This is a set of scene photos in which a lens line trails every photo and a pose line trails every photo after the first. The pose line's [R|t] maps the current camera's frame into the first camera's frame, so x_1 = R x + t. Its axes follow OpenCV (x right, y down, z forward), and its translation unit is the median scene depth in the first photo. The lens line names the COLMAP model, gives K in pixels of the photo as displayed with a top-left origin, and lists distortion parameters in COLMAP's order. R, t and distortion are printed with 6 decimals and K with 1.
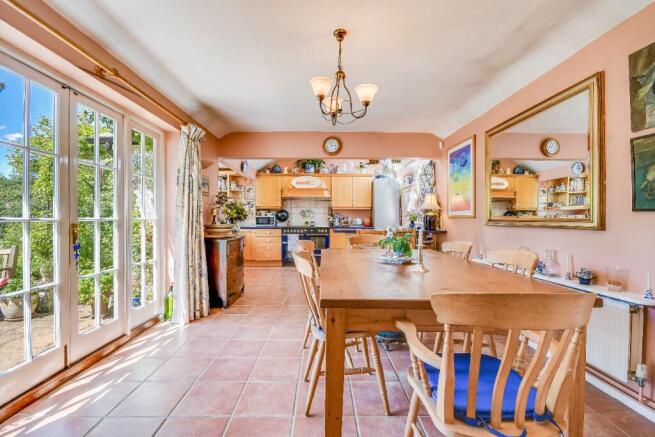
lens RADIAL K [[294.0, 0, 327.6], [0, 294.0, 216.8], [0, 0, 1]] dist [-0.002144, -0.000239]
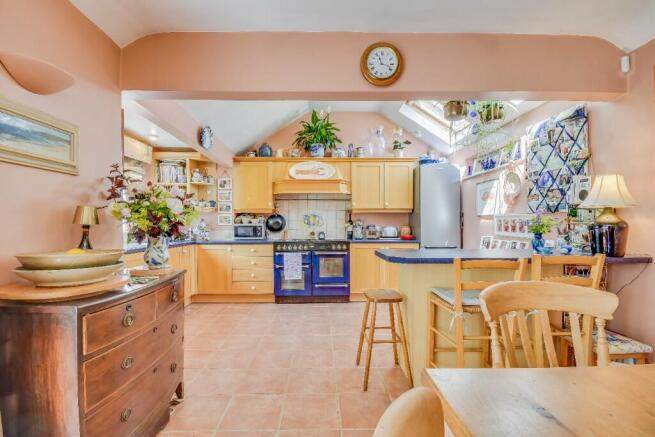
lens RADIAL K [[294.0, 0, 327.1], [0, 294.0, 221.3], [0, 0, 1]] dist [-0.002144, -0.000239]
pose [[0.999954, -0.006396, 0.007170, -0.045125], [0.006437, 0.999963, -0.005769, -0.003399], [-0.007133, 0.005814, 0.999958, 0.357943]]
